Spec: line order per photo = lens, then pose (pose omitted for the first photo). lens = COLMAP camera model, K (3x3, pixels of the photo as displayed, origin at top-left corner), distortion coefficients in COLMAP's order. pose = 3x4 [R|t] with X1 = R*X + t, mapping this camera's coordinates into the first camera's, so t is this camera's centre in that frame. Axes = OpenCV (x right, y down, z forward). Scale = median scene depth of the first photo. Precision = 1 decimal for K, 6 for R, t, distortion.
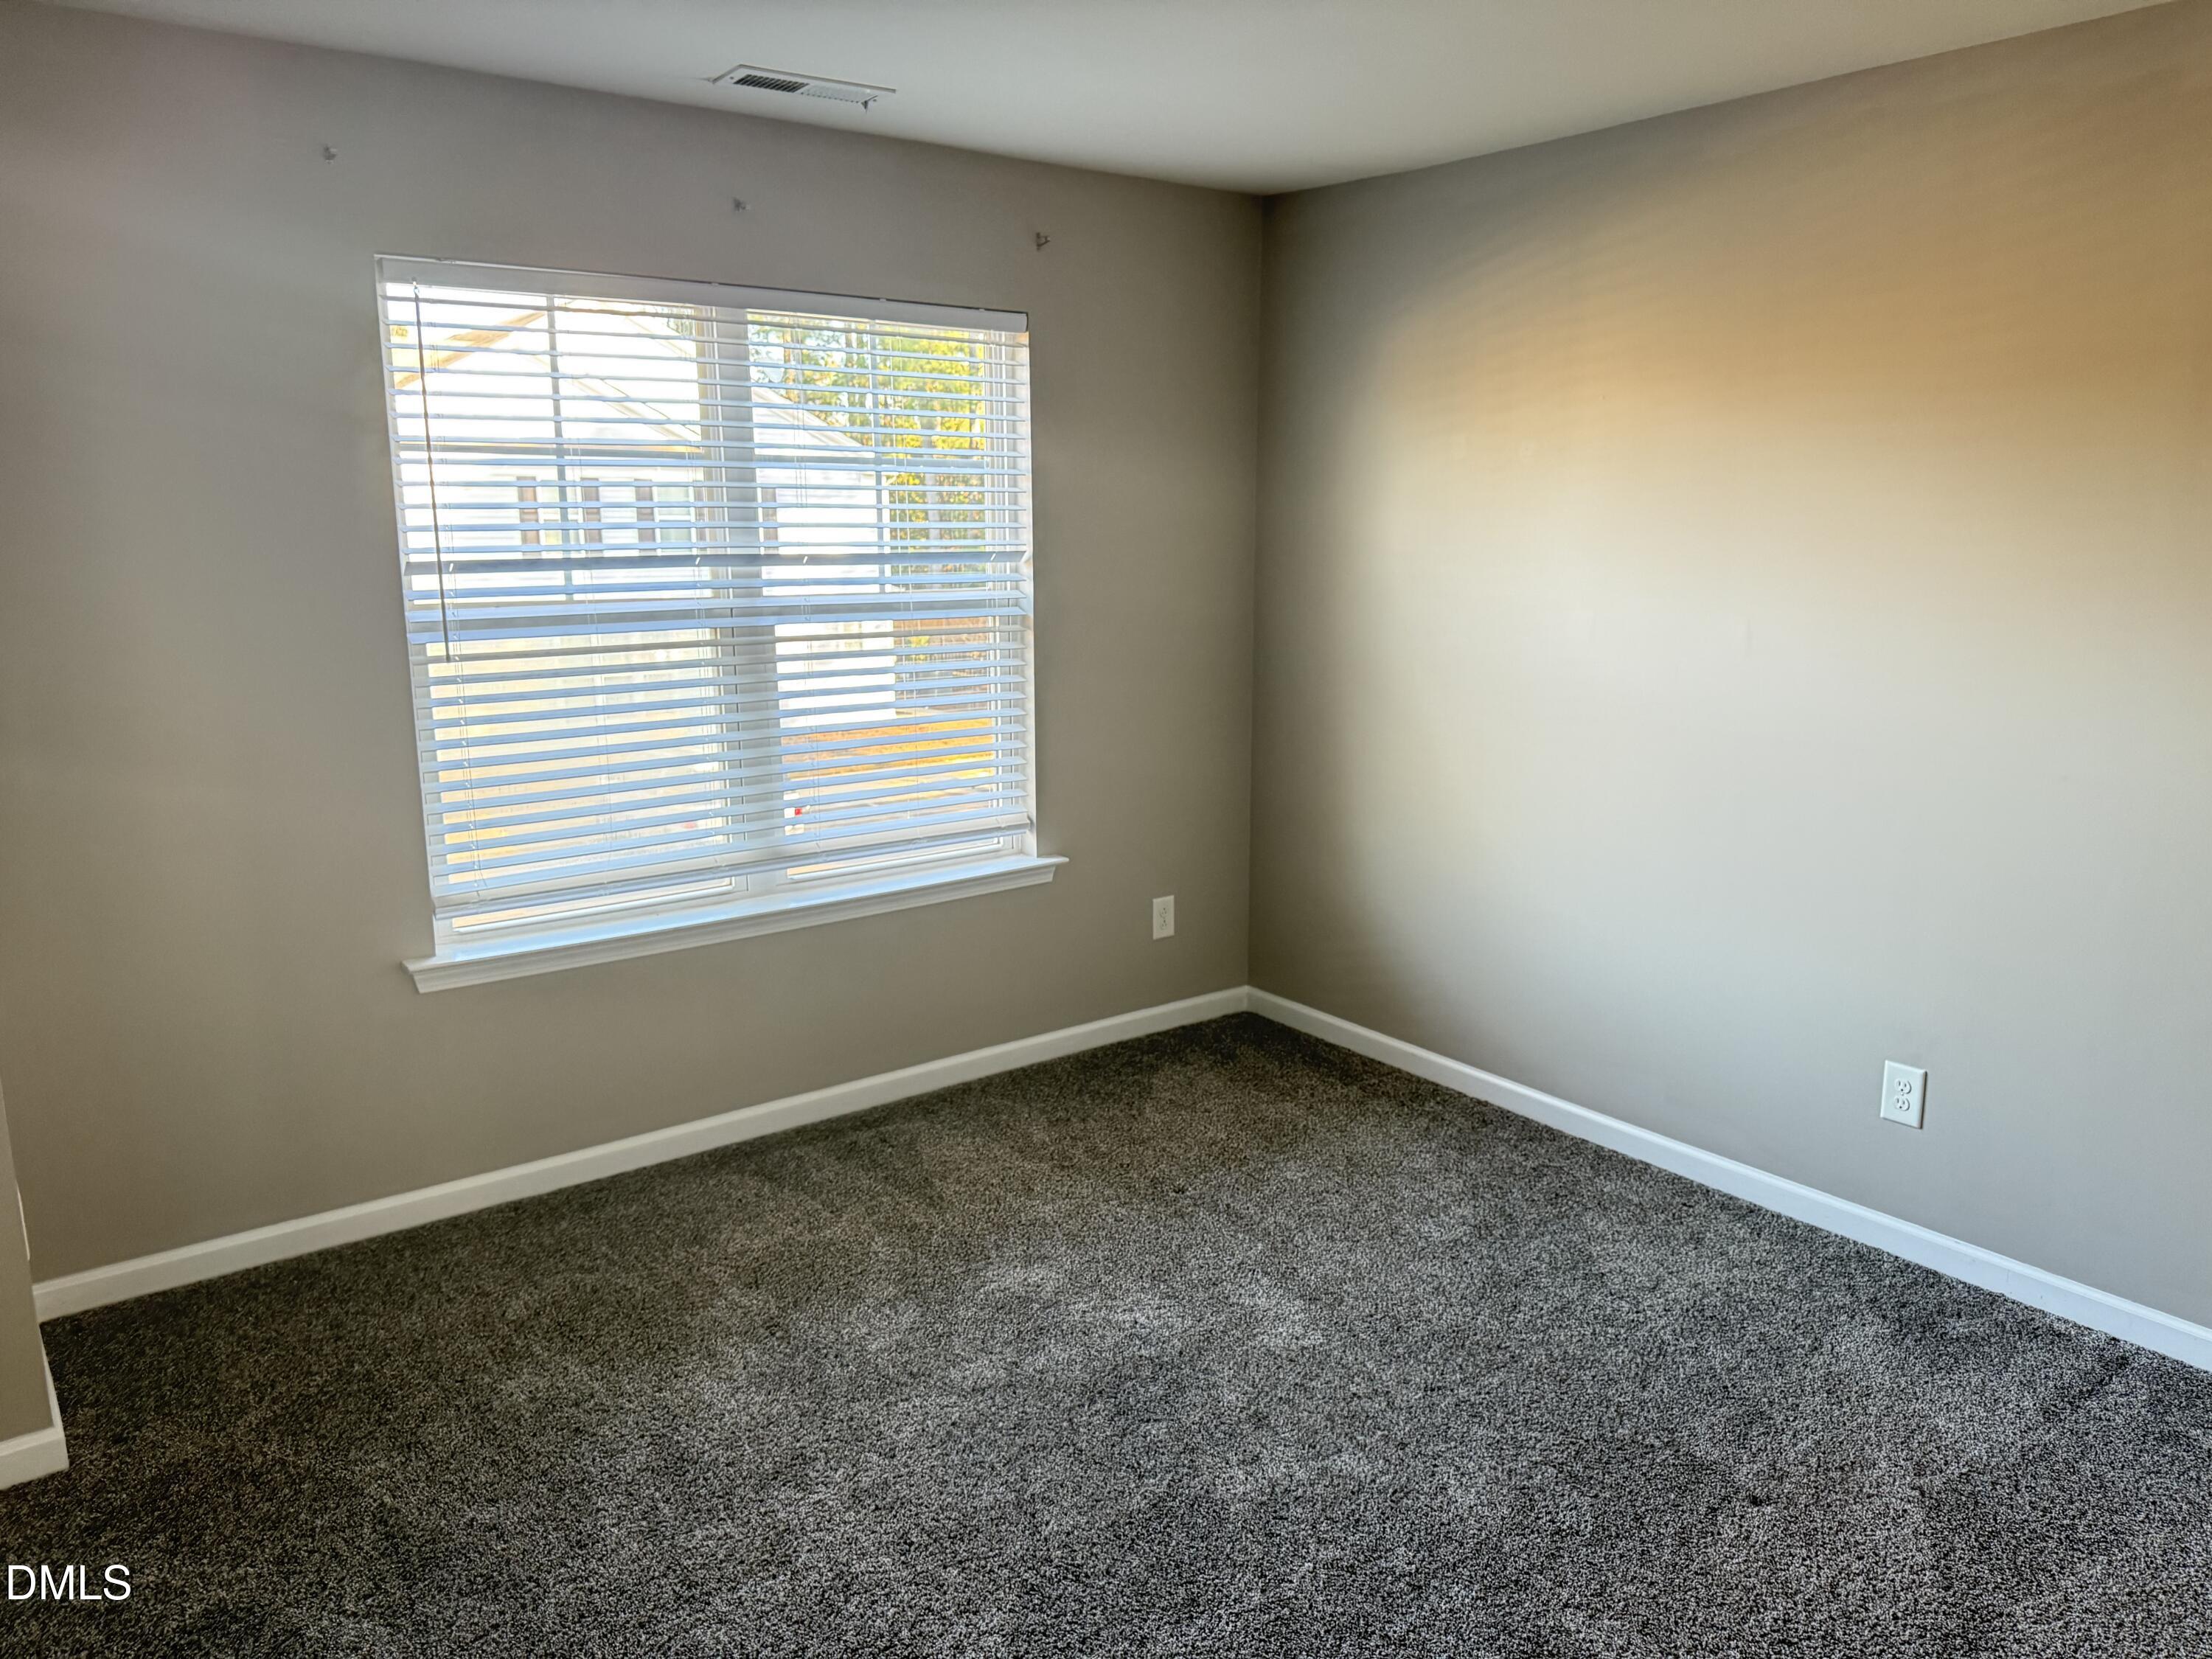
lens RADIAL K [[1630.4, 0, 1106.0], [0, 1630.4, 829.5], [0, 0, 1]] dist [0.025808, -0.008149]
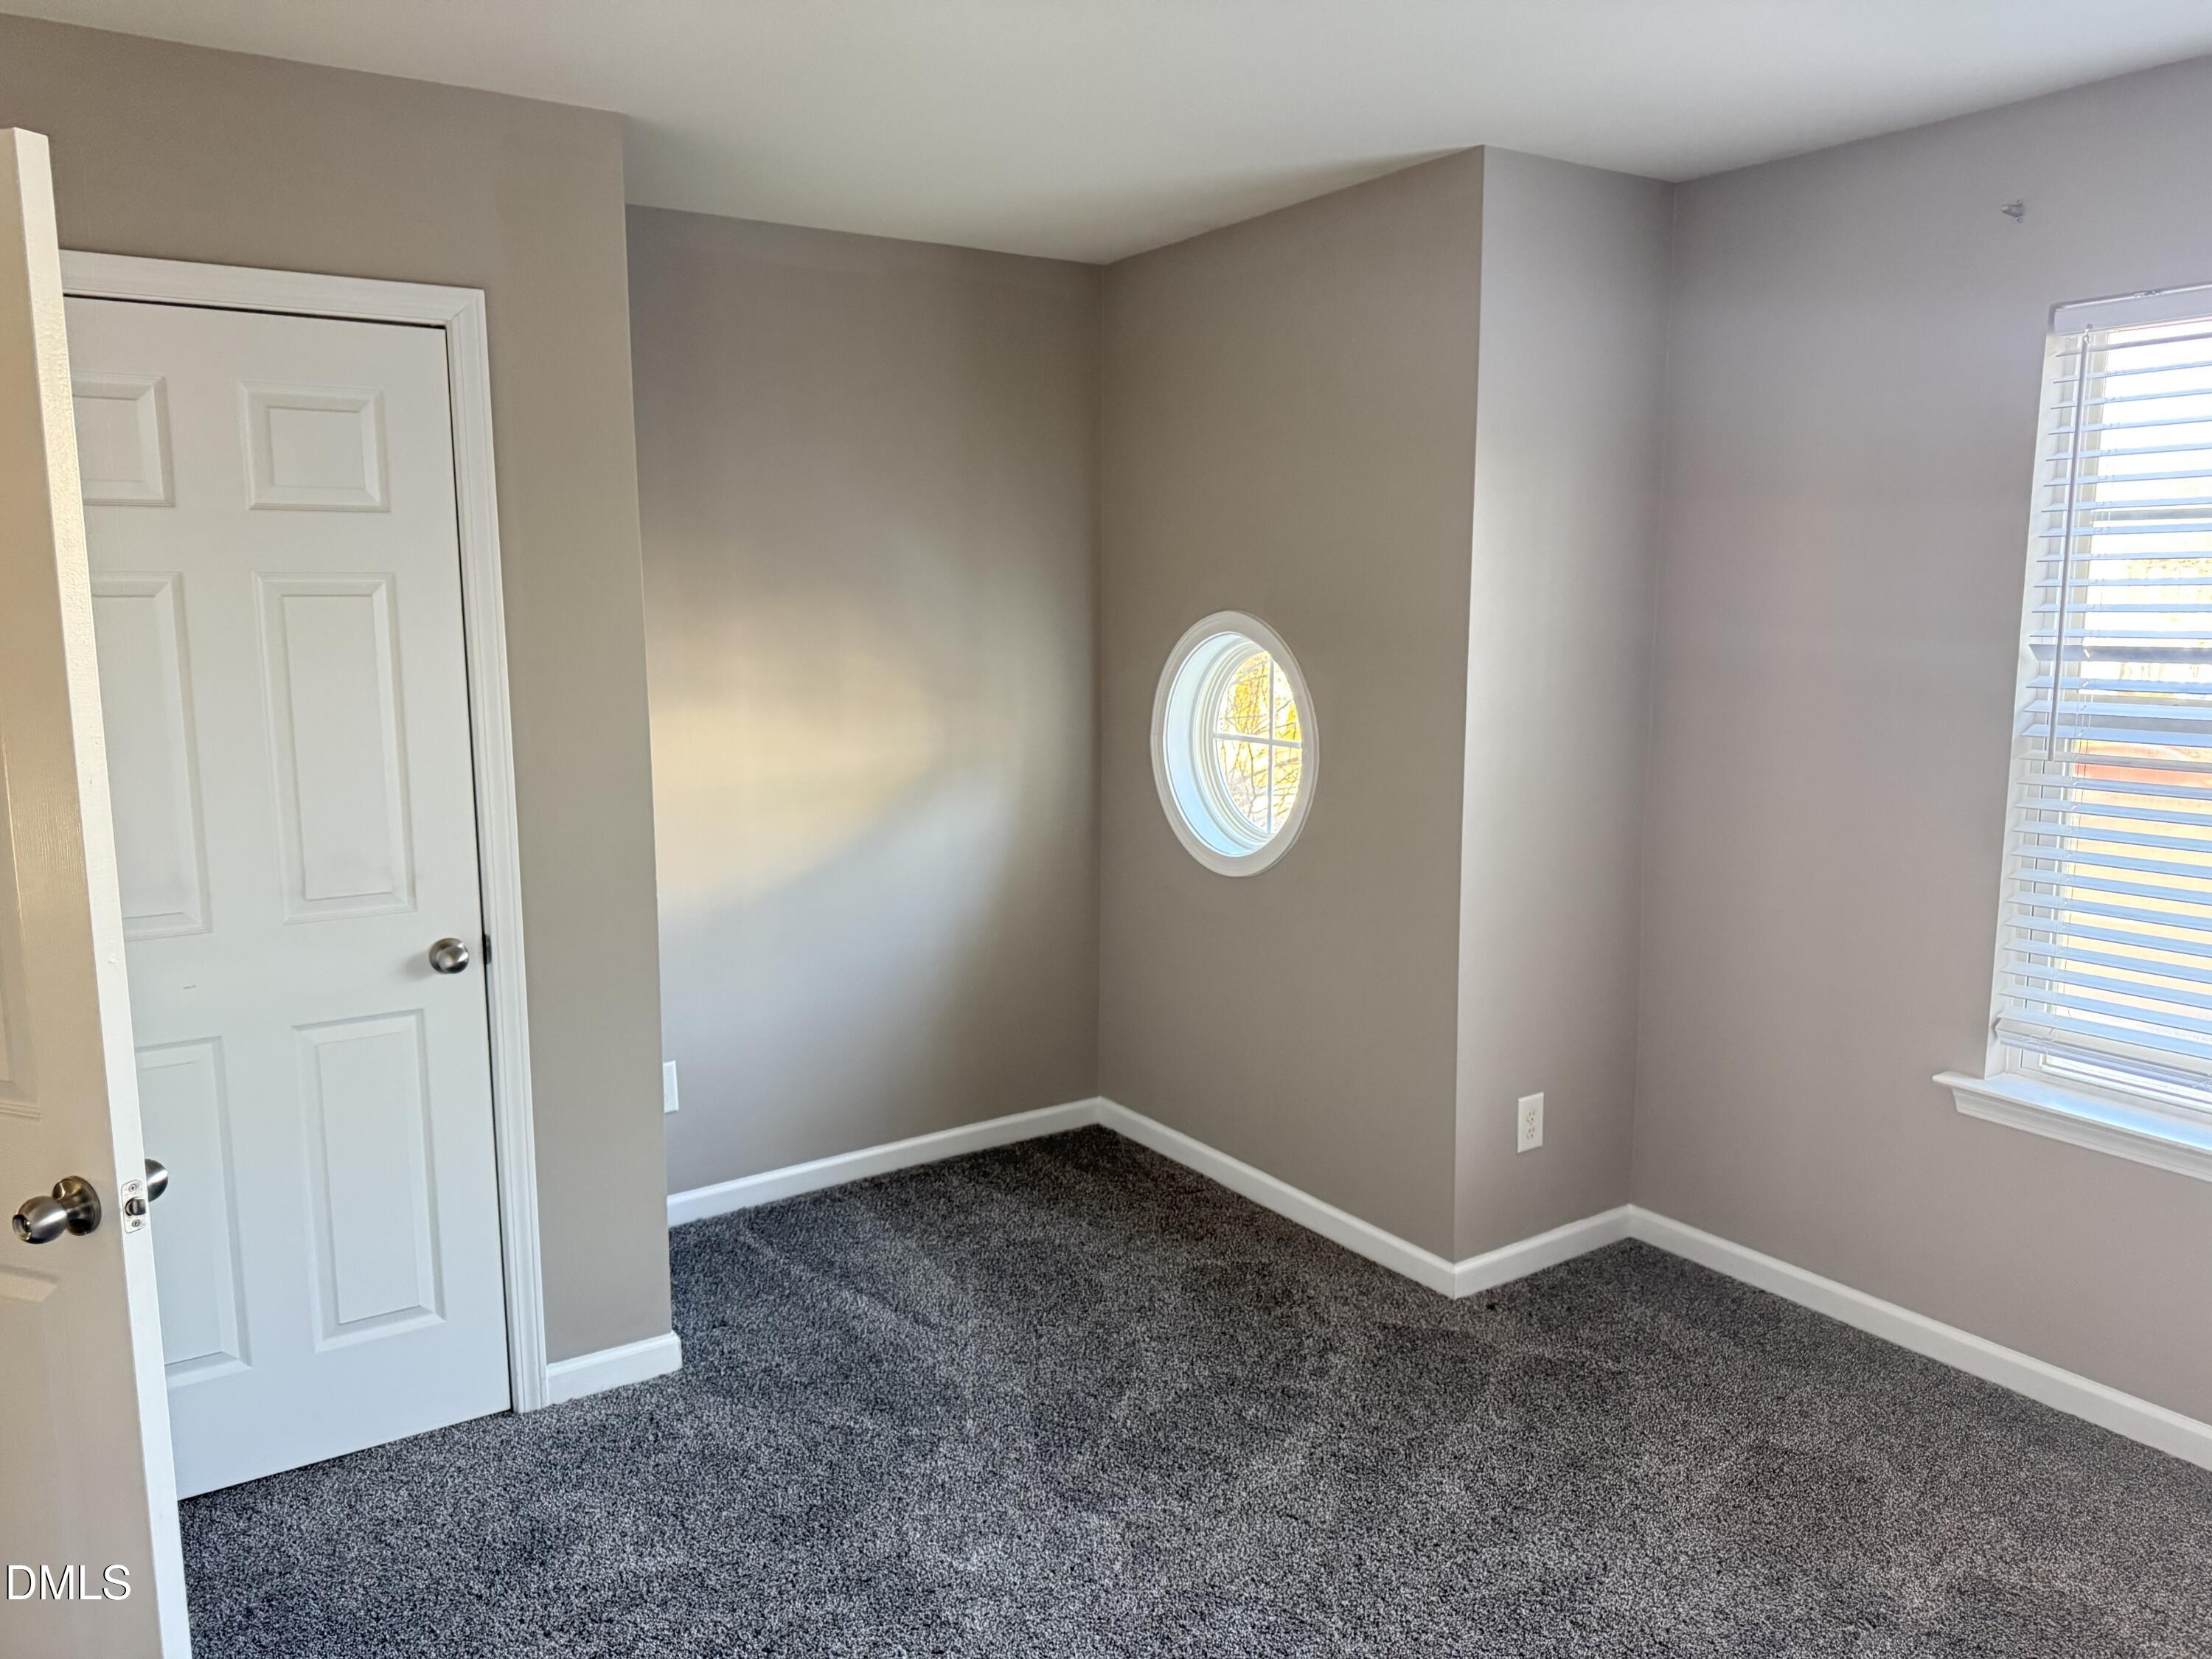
lens RADIAL K [[1630.4, 0, 1106.0], [0, 1630.4, 829.5], [0, 0, 1]] dist [0.025808, -0.008149]
pose [[-0.083068, 0.149490, -0.985268, 0.568967], [-0.198348, 0.966423, 0.163354, -0.122509], [0.976605, 0.208995, -0.050628, 0.624248]]
